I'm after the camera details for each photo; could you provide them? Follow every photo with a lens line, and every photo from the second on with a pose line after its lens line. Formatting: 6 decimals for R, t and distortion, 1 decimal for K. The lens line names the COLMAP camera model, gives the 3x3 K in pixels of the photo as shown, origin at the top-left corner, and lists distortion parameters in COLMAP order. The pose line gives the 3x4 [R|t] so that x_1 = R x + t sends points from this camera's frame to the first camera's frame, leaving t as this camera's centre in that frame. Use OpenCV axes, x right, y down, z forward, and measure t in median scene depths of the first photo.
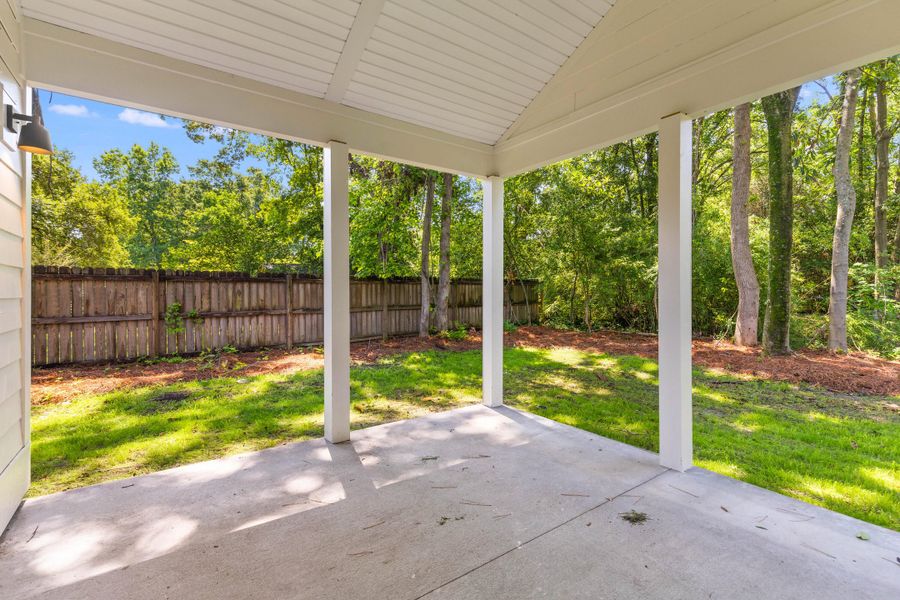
lens RADIAL K [[409.5, 0, 452.5], [0, 409.5, 292.4], [0, 0, 1]] dist [0.006617, -0.000153]
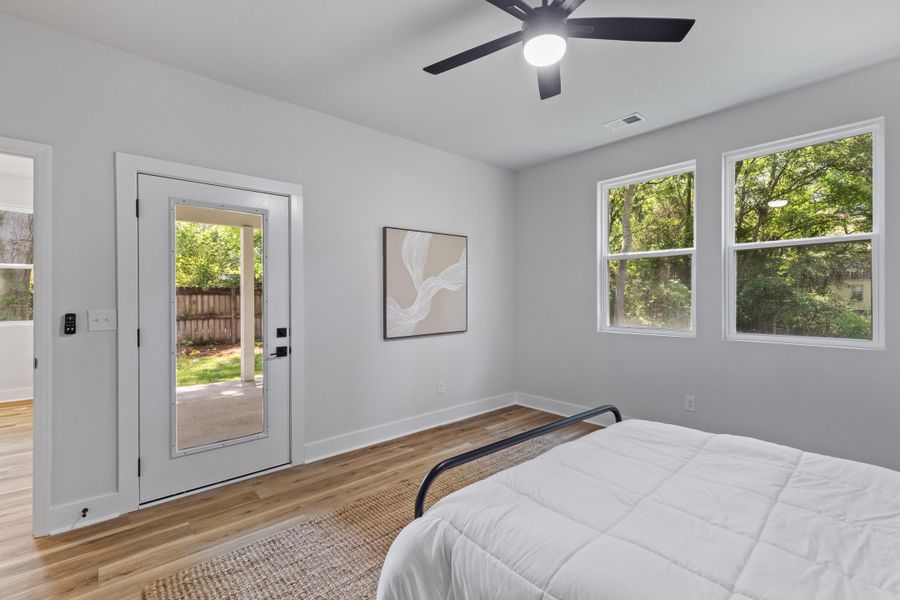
lens RADIAL K [[409.5, 0, 451.3], [0, 409.5, 299.0], [0, 0, 1]] dist [0.006617, -0.000153]
pose [[0.996965, -0.008148, 0.077423, 0.215586], [0.008046, 0.999966, 0.001633, -0.004983], [-0.077434, -0.001005, 0.996997, -0.406191]]
